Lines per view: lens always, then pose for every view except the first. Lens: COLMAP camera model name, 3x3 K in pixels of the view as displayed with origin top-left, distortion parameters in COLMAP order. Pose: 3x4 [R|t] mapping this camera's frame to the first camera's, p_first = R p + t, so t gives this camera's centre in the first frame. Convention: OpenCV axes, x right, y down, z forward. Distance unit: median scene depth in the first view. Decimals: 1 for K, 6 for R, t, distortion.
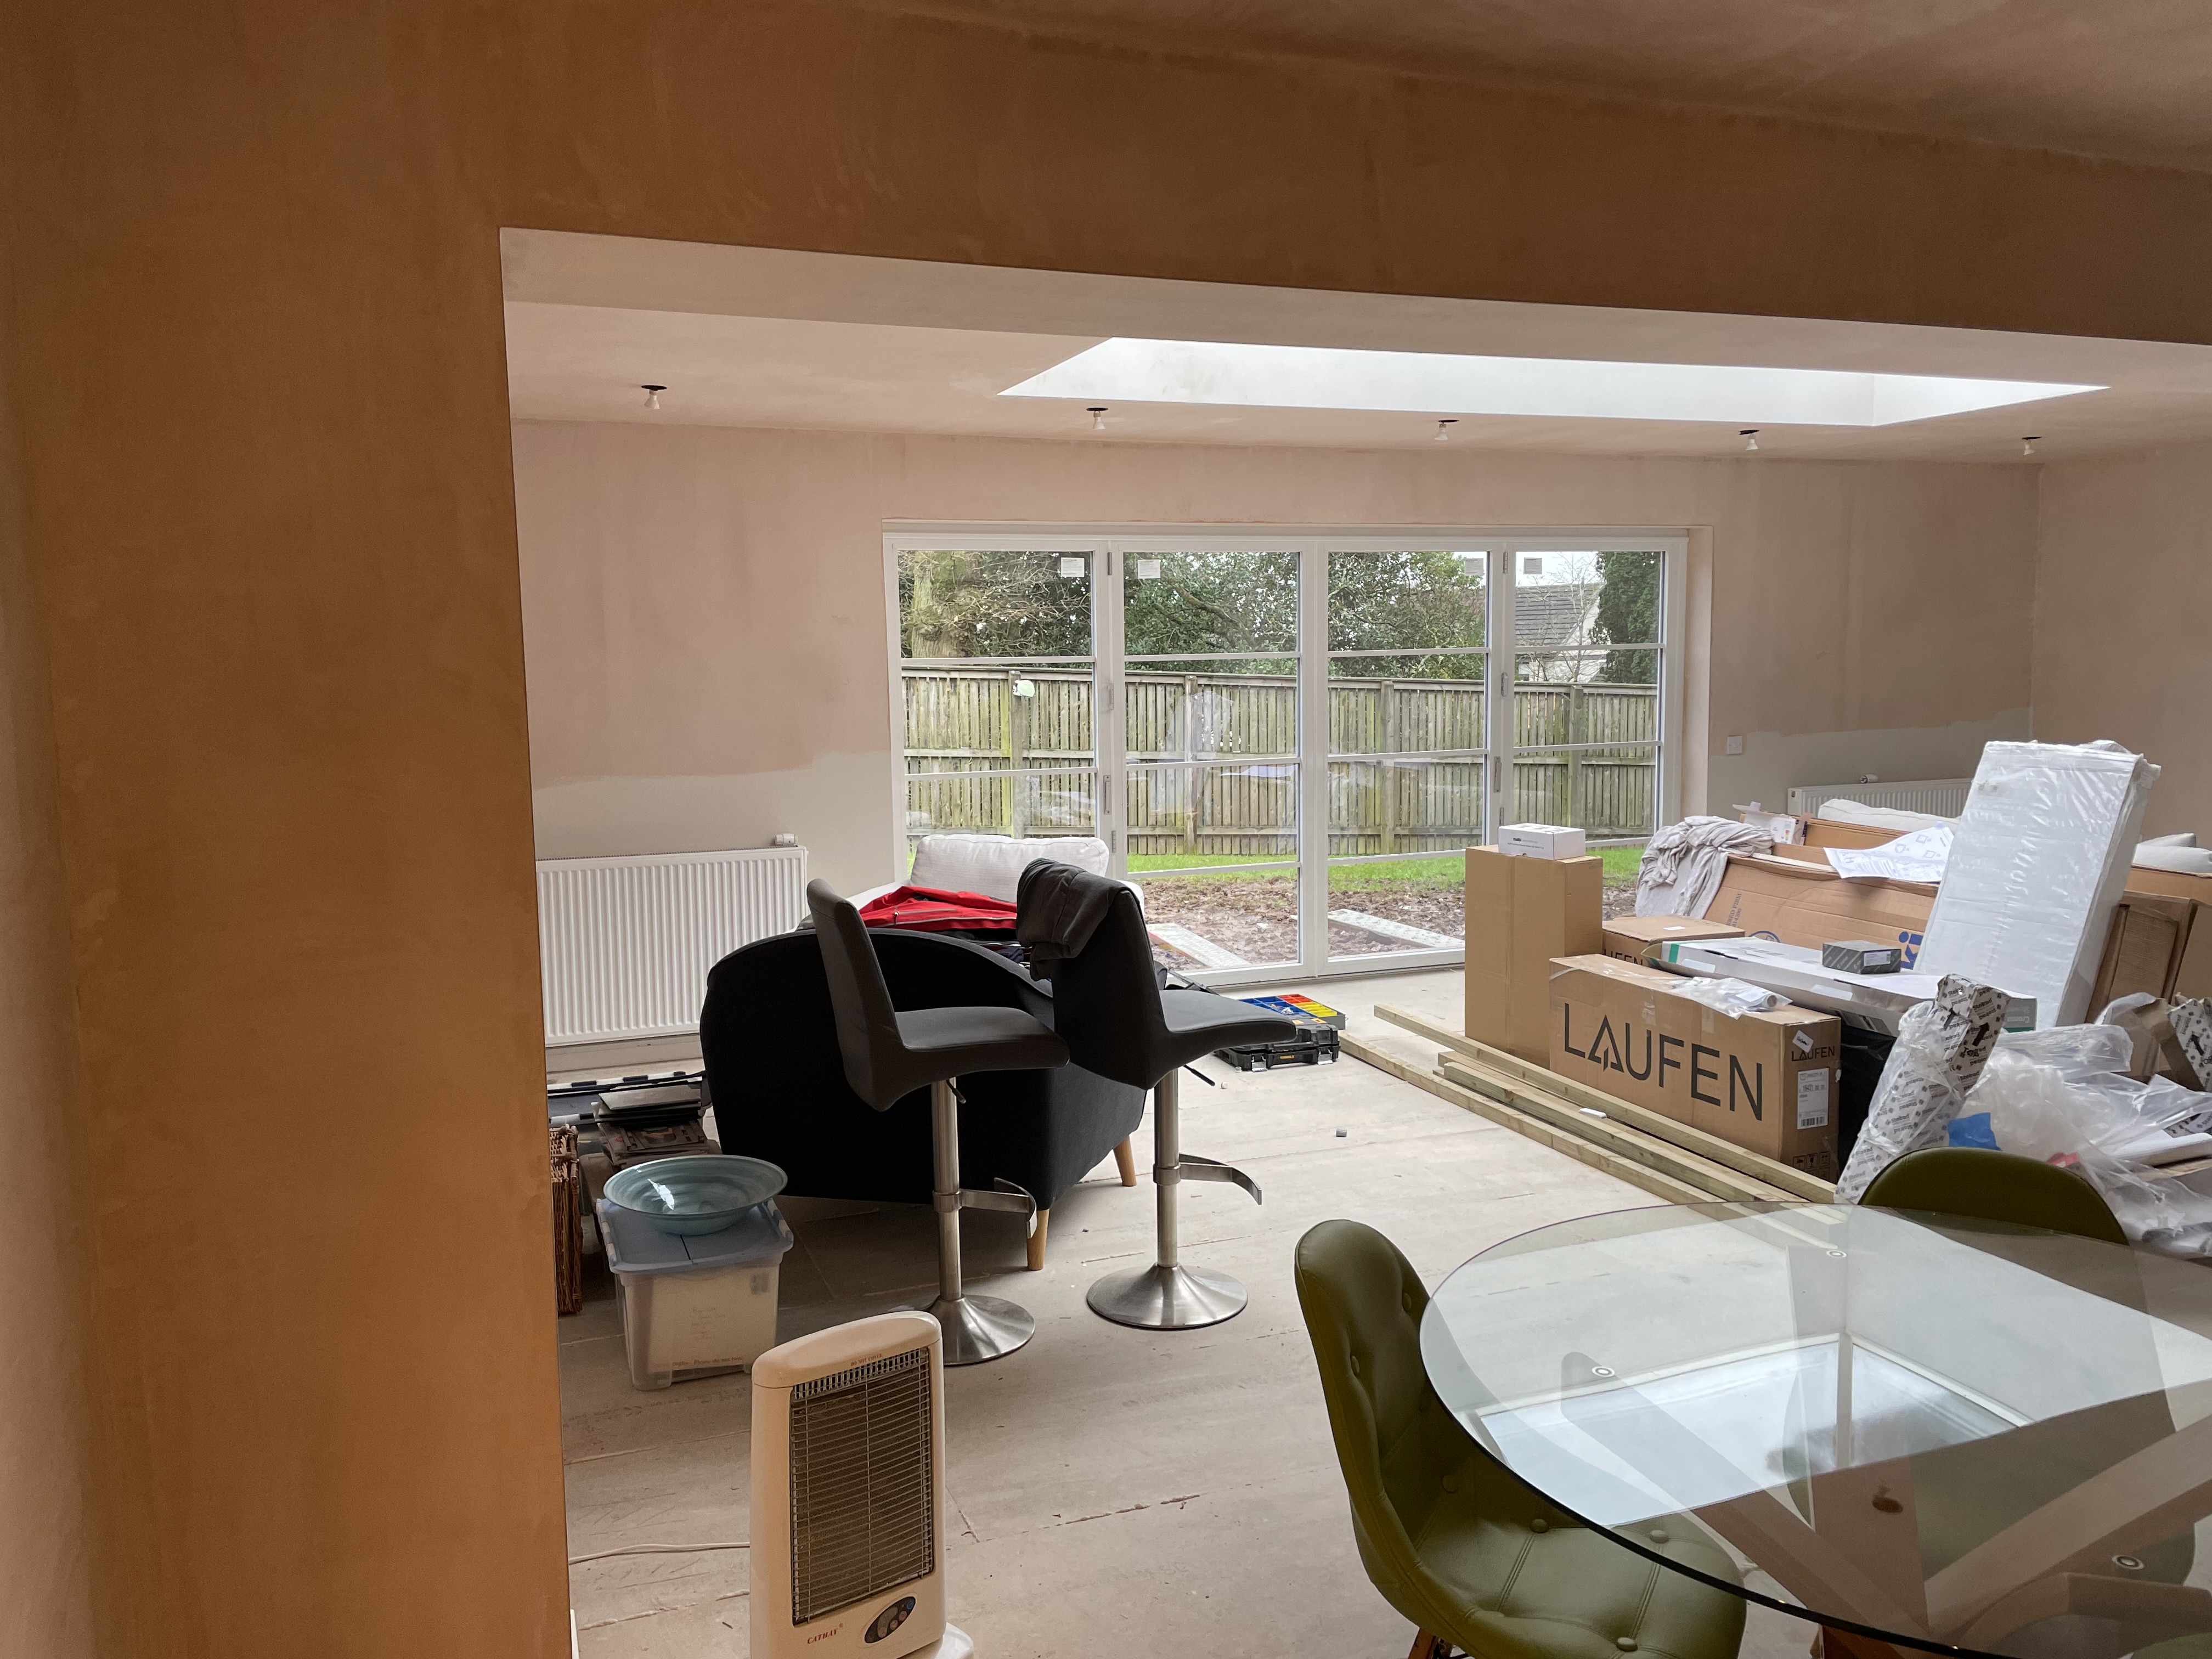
lens RADIAL K [[1645.0, 0, 1104.4], [0, 1645.0, 823.7], [0, 0, 1]] dist [0.095307, -0.120429]
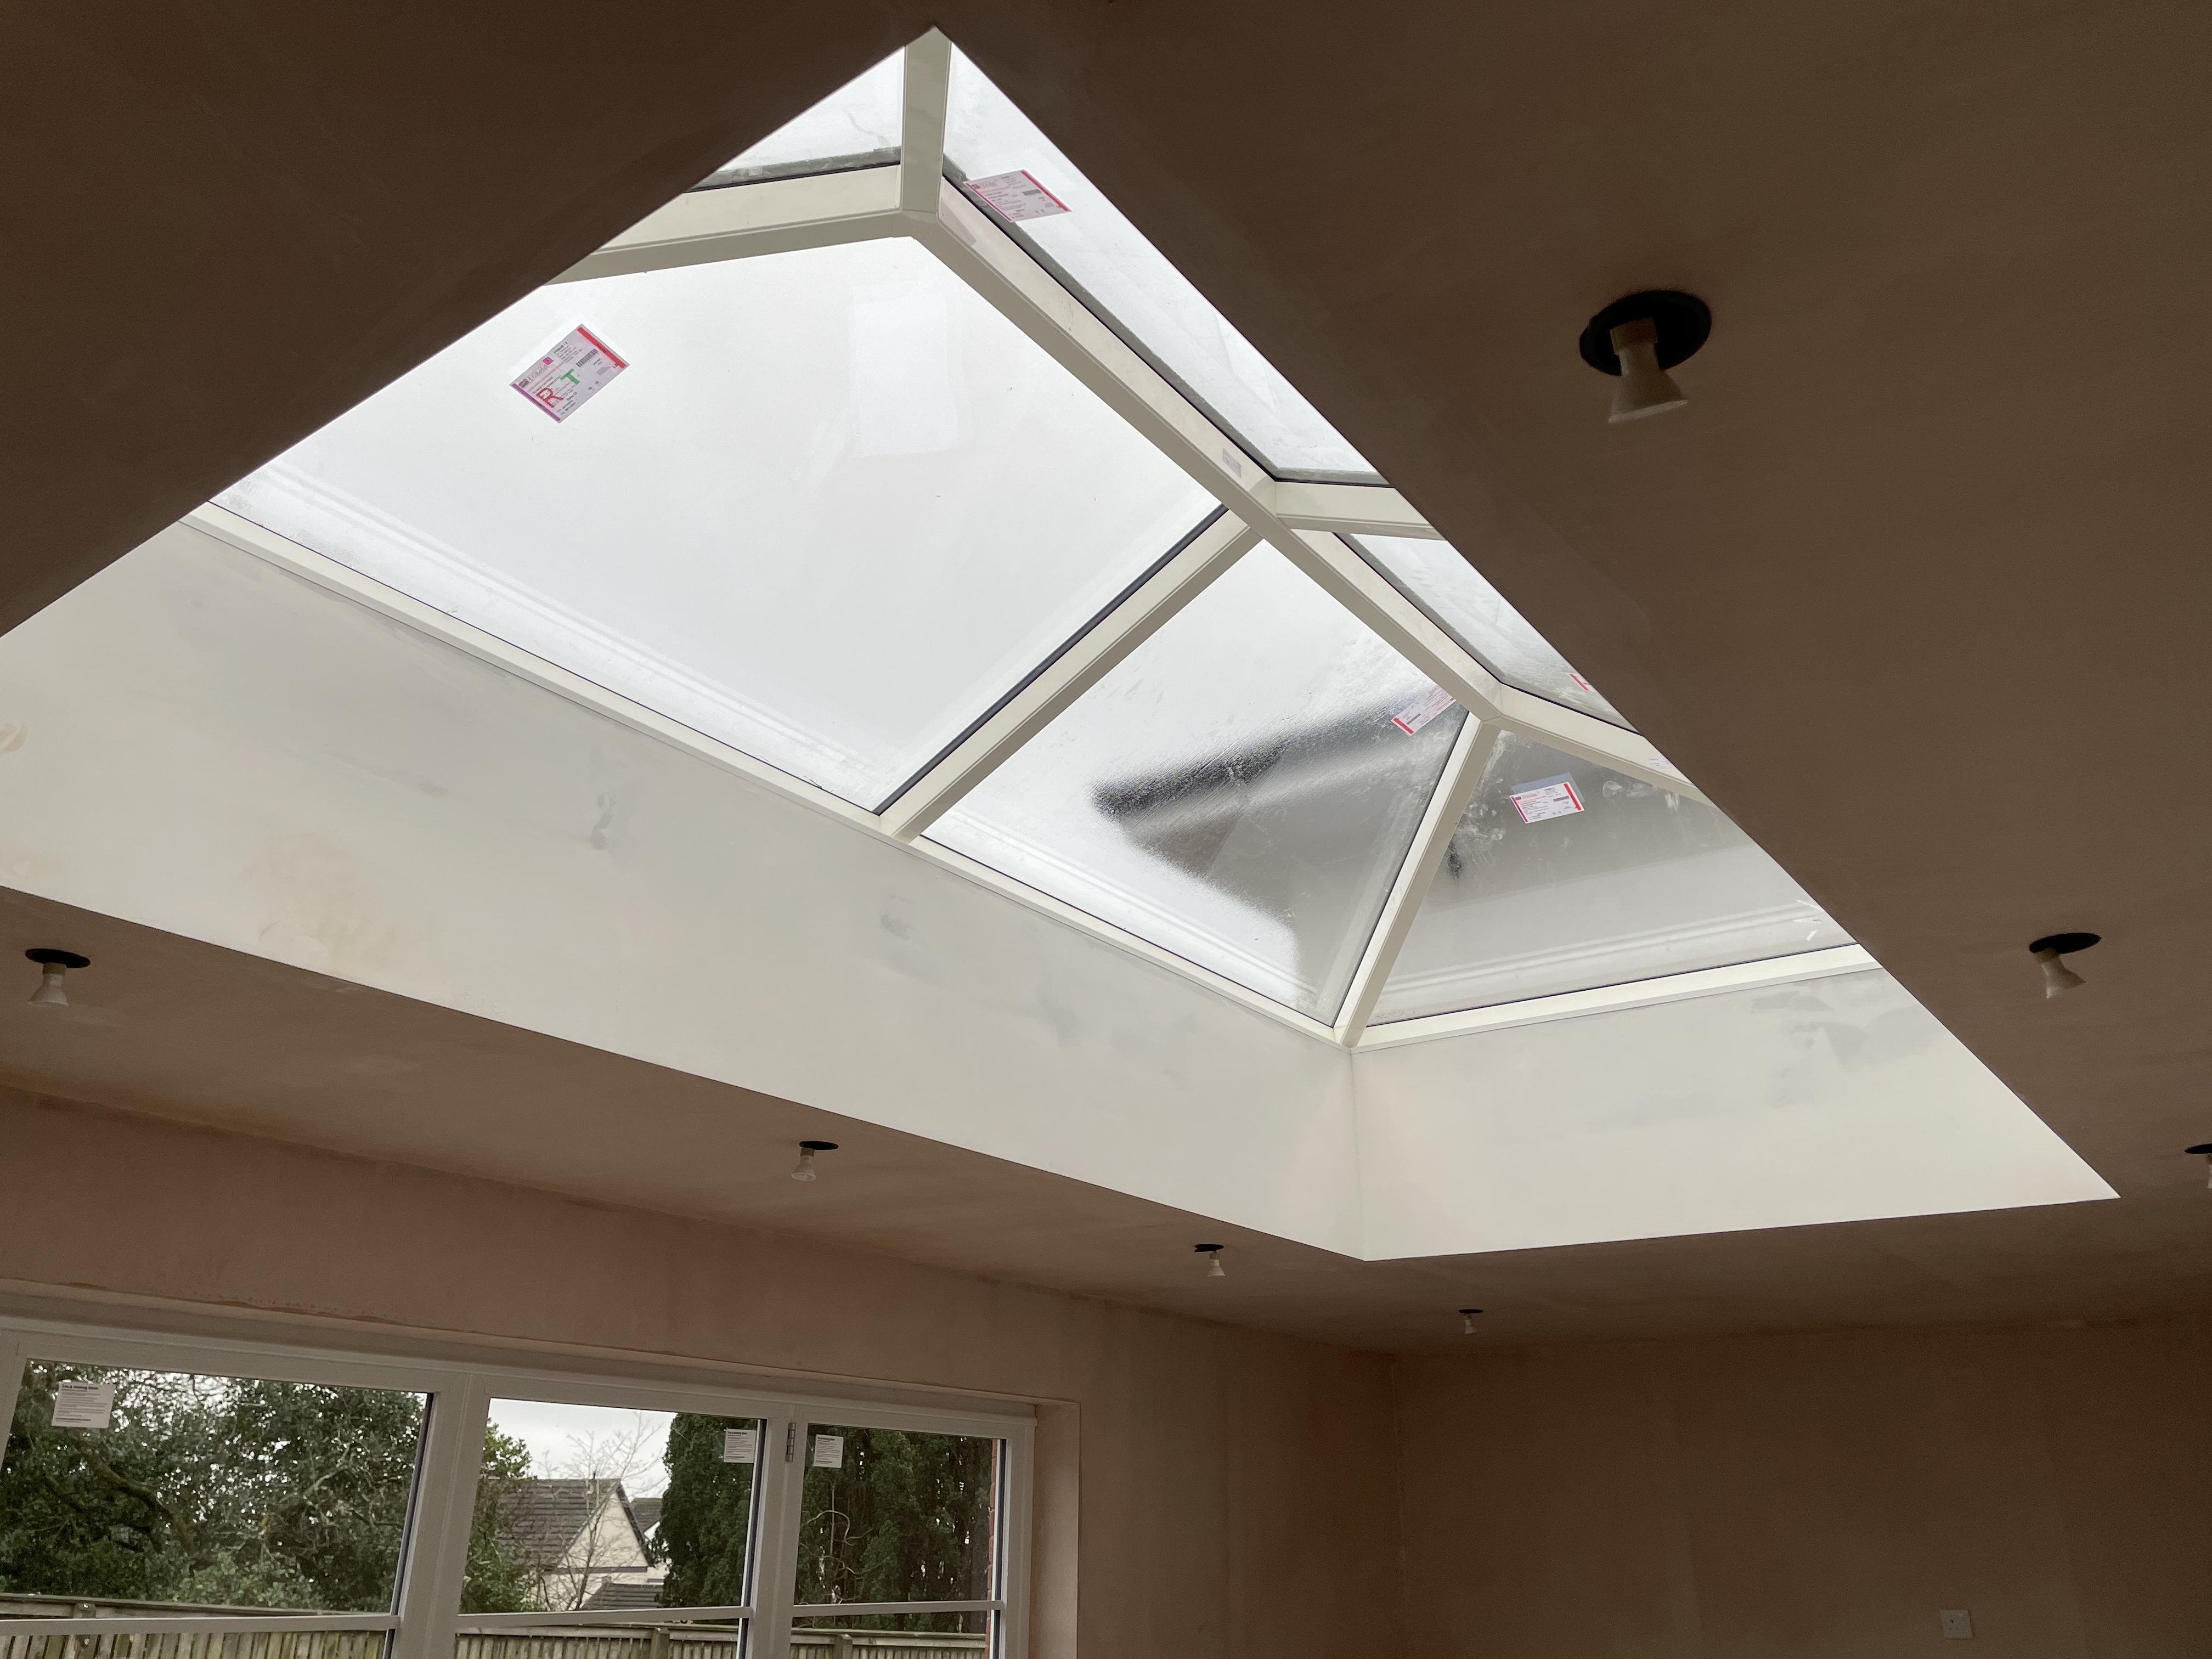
lens RADIAL K [[1645.0, 0, 1078.7], [0, 1645.0, 813.8], [0, 0, 1]] dist [0.095307, -0.120429]
pose [[0.848613, 0.239439, 0.471725, 0.005312], [0.027094, 0.870864, -0.490777, -0.085155], [-0.528320, 0.429261, 0.732539, 0.598146]]
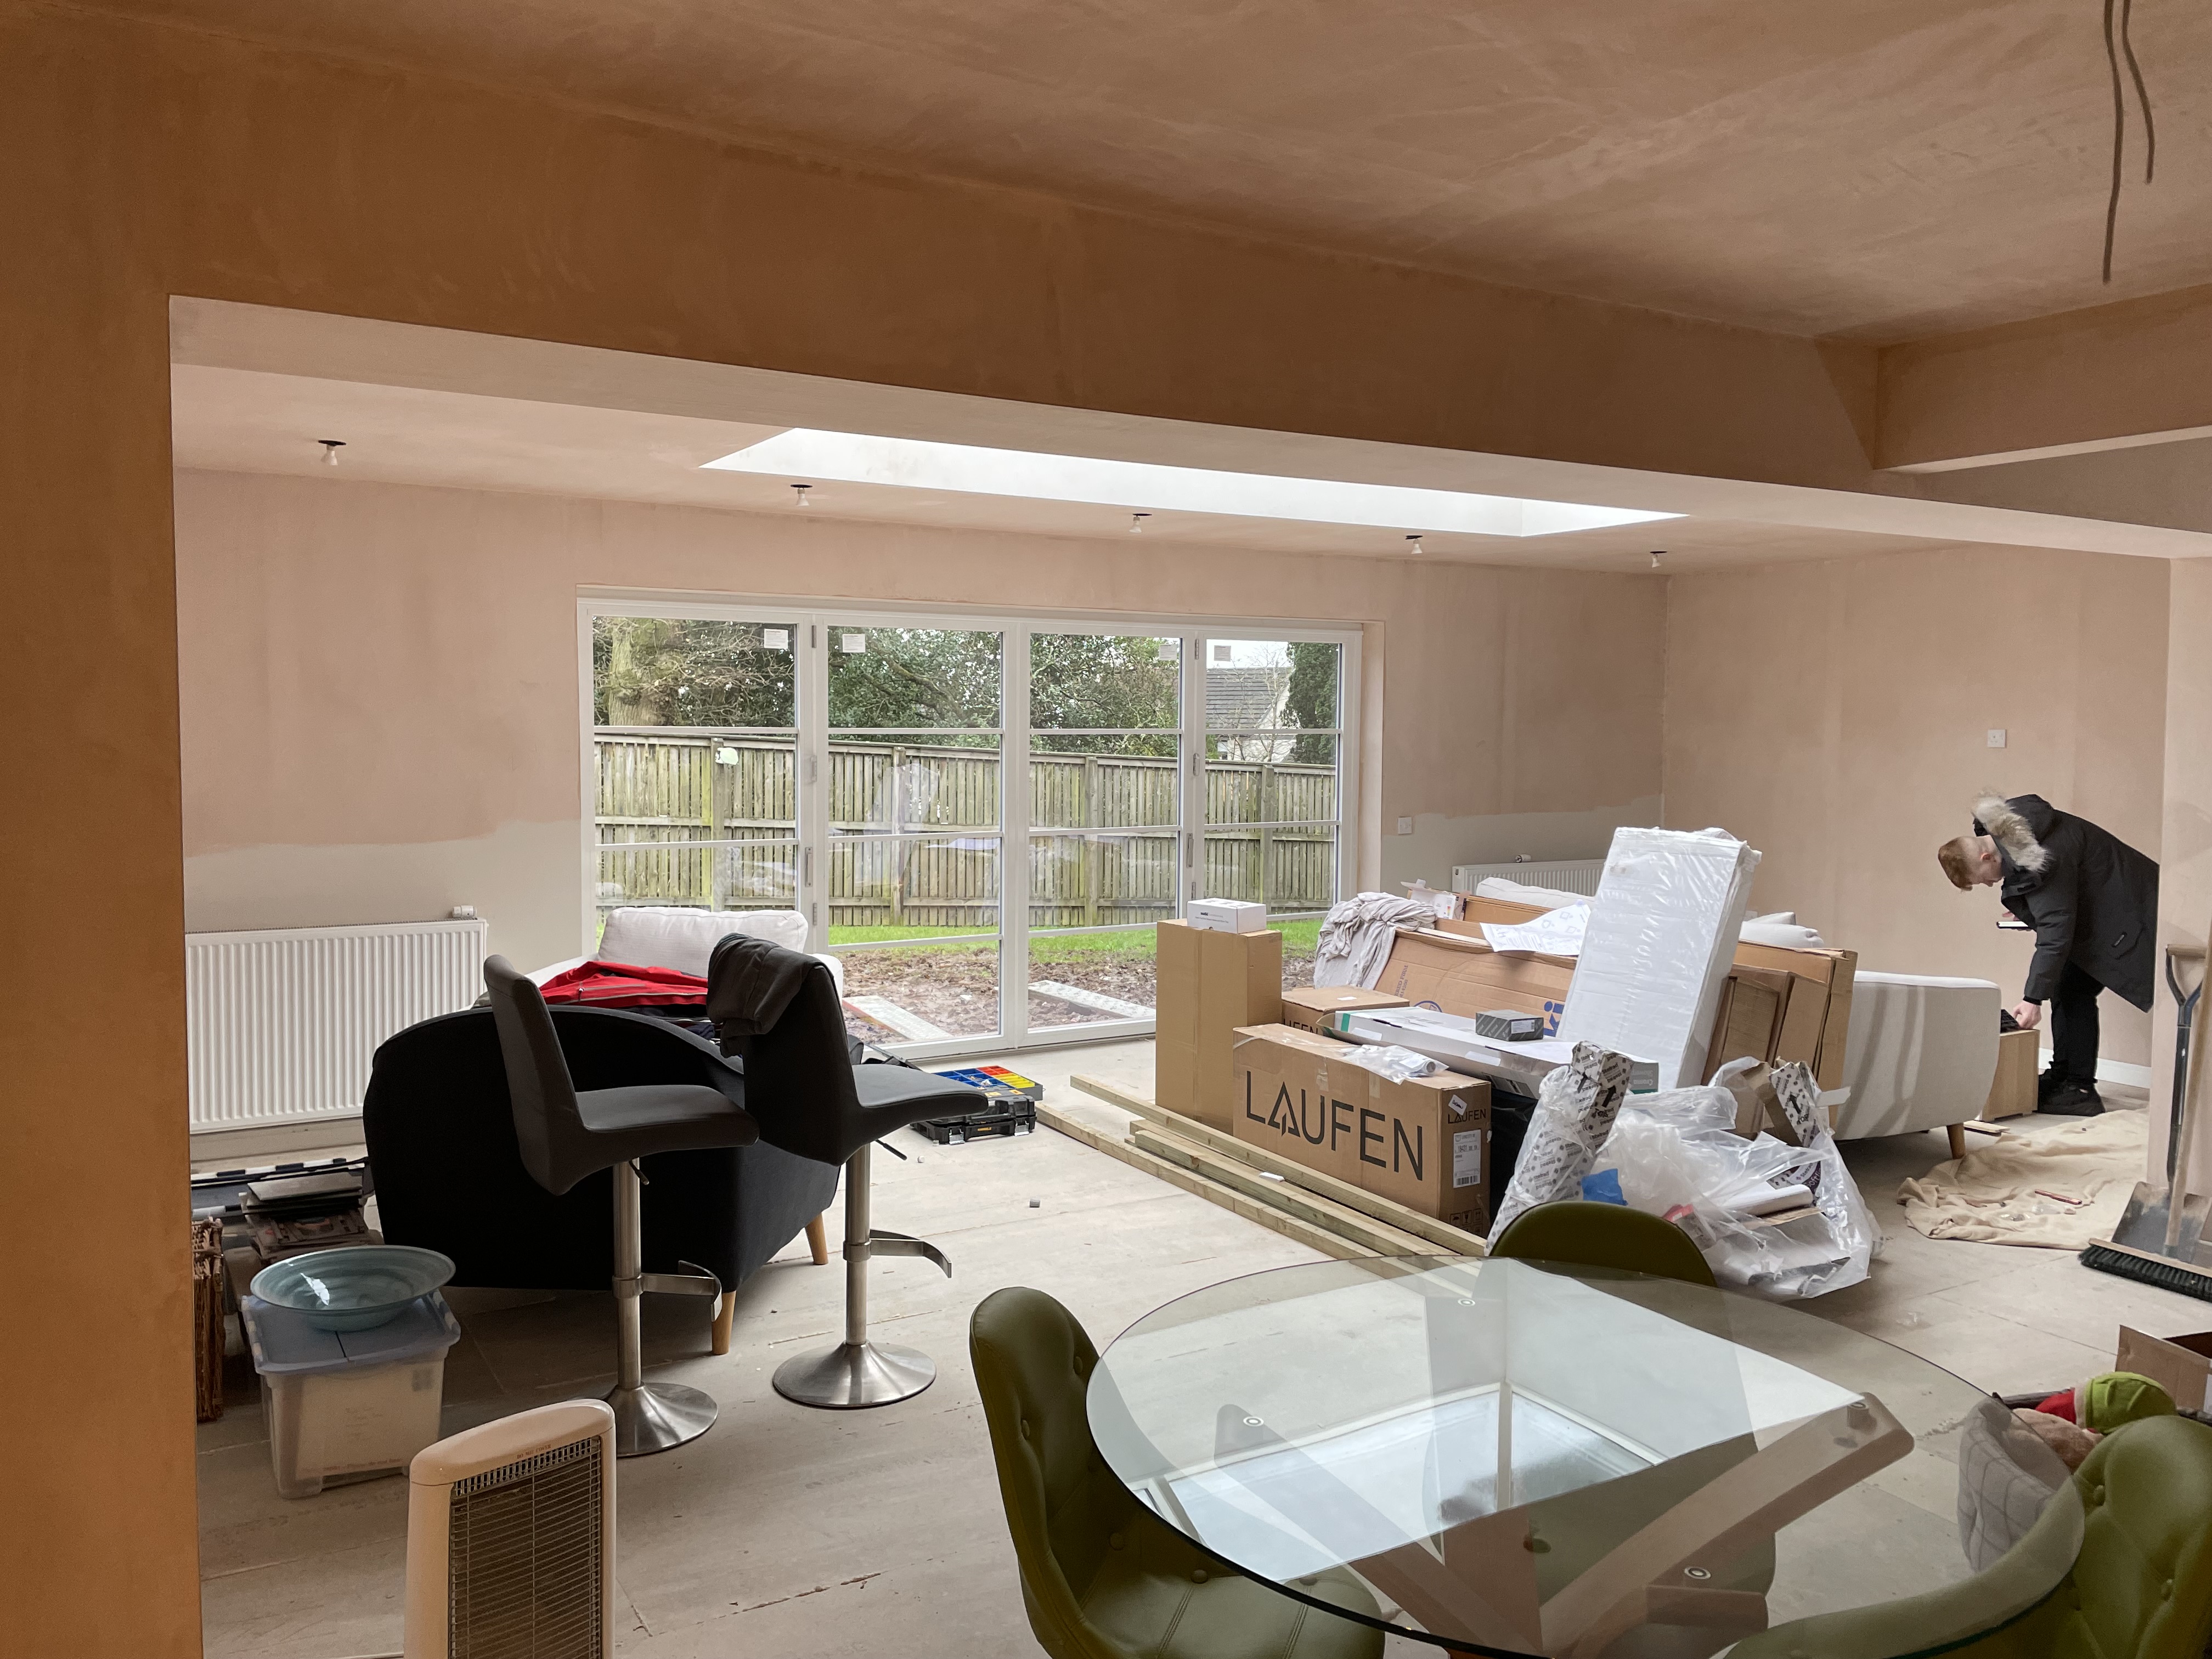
lens RADIAL K [[1645.0, 0, 1085.8], [0, 1645.0, 817.8], [0, 0, 1]] dist [0.095307, -0.120429]
pose [[0.986480, 0.013622, 0.163313, 0.004793], [-0.006113, 0.998905, -0.046393, -0.002498], [-0.163766, 0.044768, 0.985483, -0.016302]]
